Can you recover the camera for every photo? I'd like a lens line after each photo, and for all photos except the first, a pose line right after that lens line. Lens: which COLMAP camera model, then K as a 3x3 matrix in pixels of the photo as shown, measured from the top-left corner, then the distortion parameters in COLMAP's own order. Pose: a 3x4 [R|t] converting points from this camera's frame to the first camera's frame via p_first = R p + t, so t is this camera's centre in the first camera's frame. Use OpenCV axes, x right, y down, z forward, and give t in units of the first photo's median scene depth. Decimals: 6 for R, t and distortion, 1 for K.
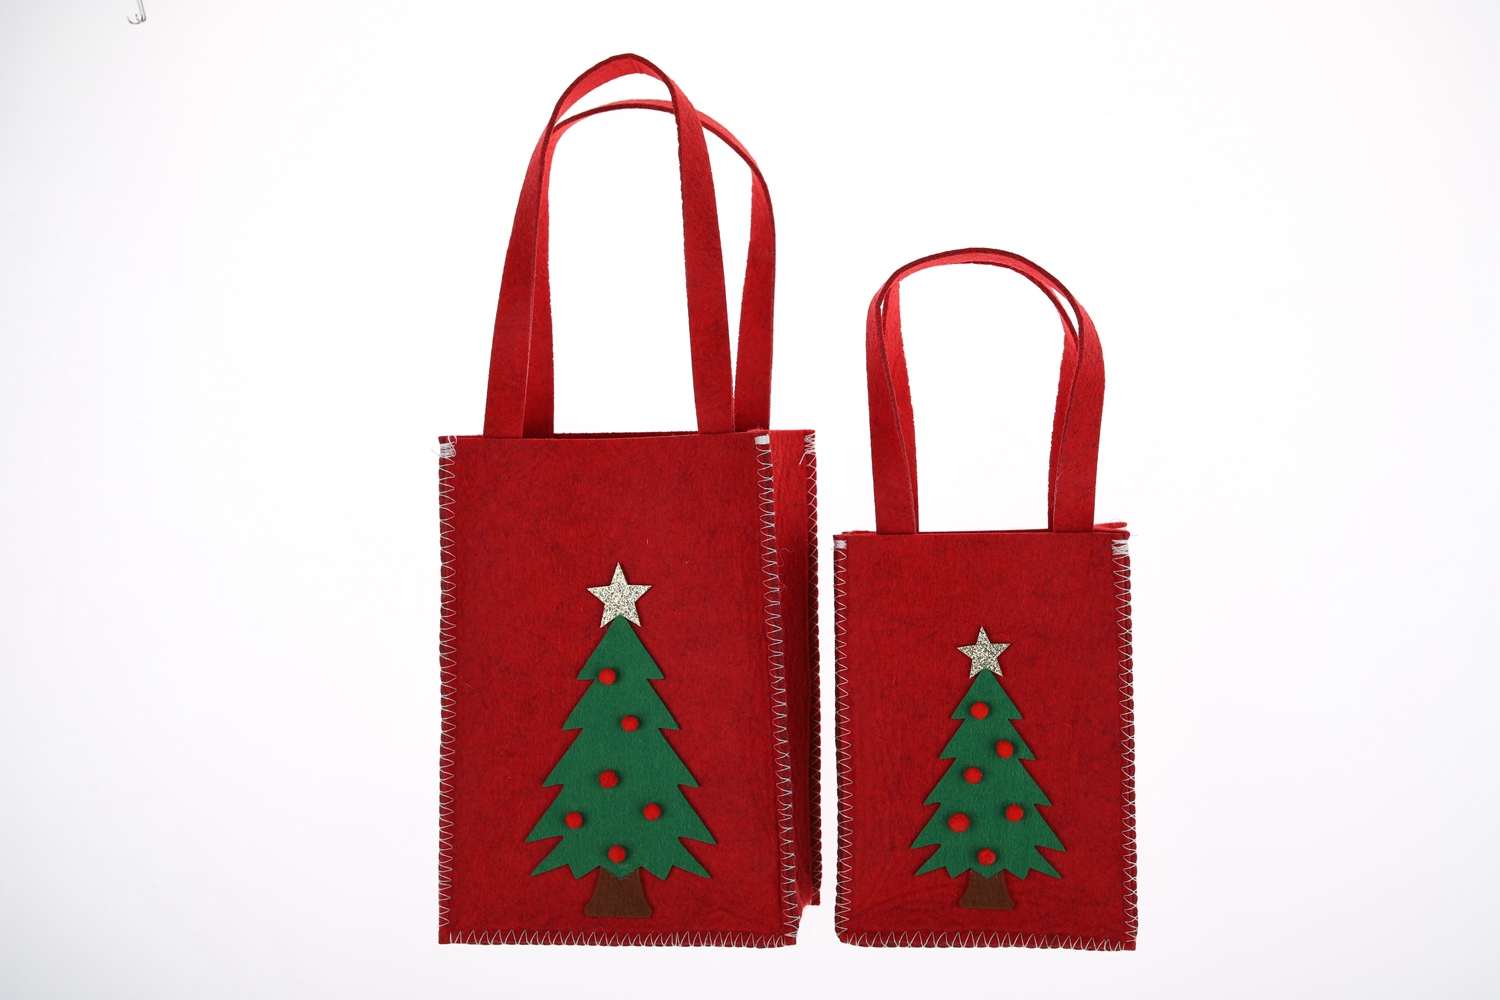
lens RADIAL K [[2327.0, 0, 746.7], [0, 2327.0, 499.8], [0, 0, 1]] dist [-0.125210, 0.000000]
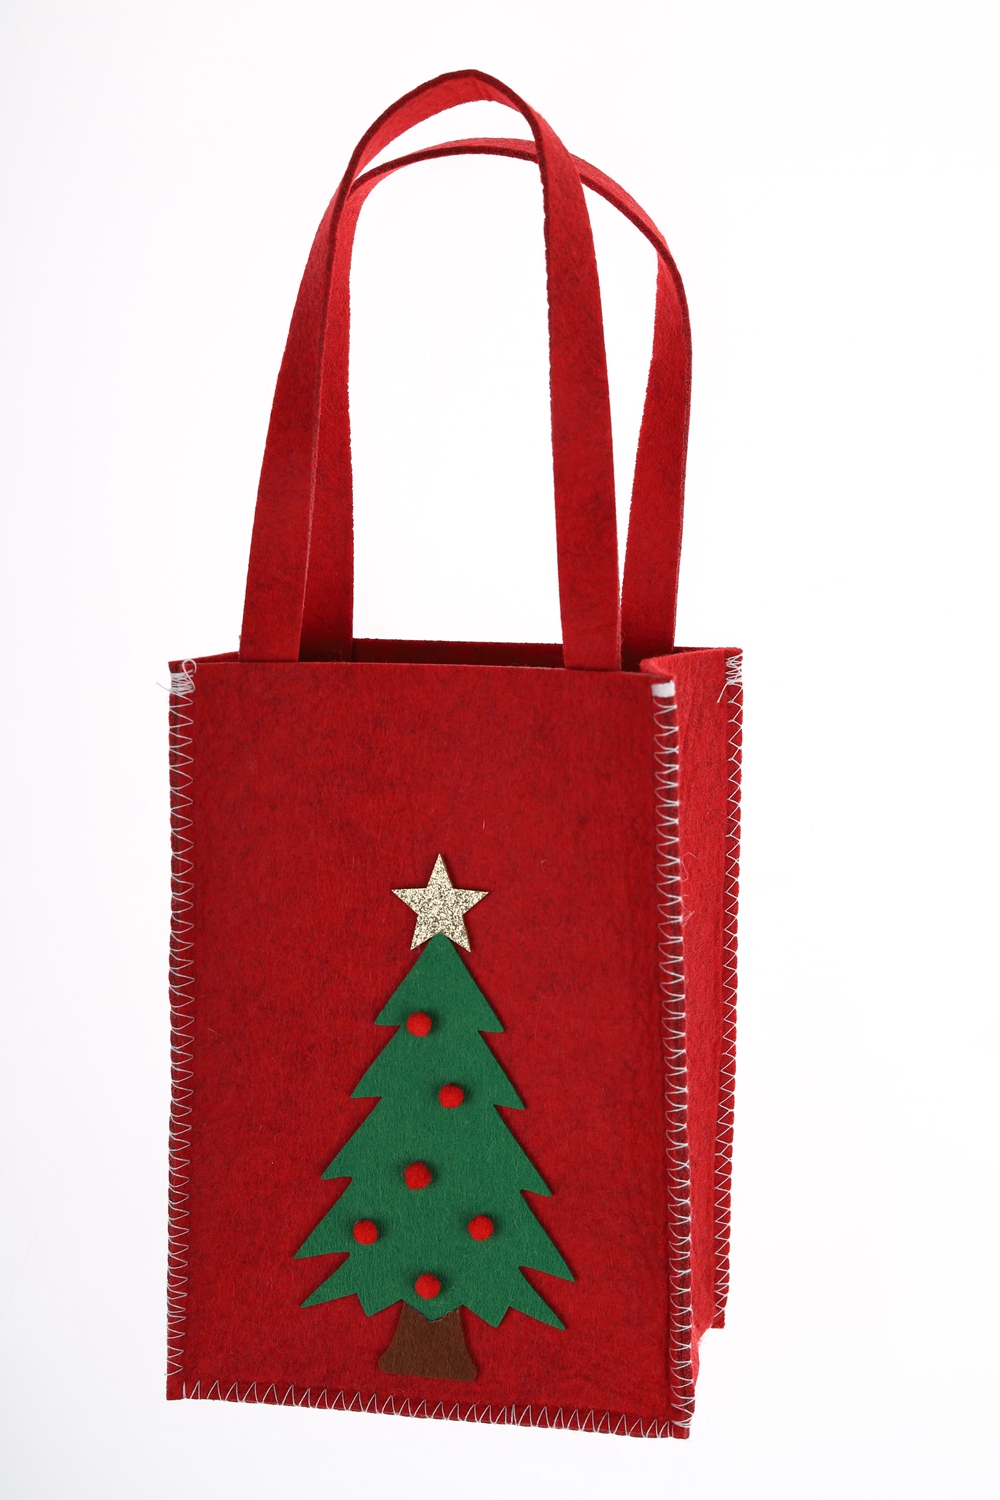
lens RADIAL K [[2327.0, 0, 499.2], [0, 2327.0, 745.2], [0, 0, 1]] dist [-0.125210, 0.000000]
pose [[0.998031, 0.028535, -0.055855, -0.002170], [-0.021902, 0.993014, 0.115945, -0.083012], [0.058774, -0.114493, 0.991684, 0.356624]]
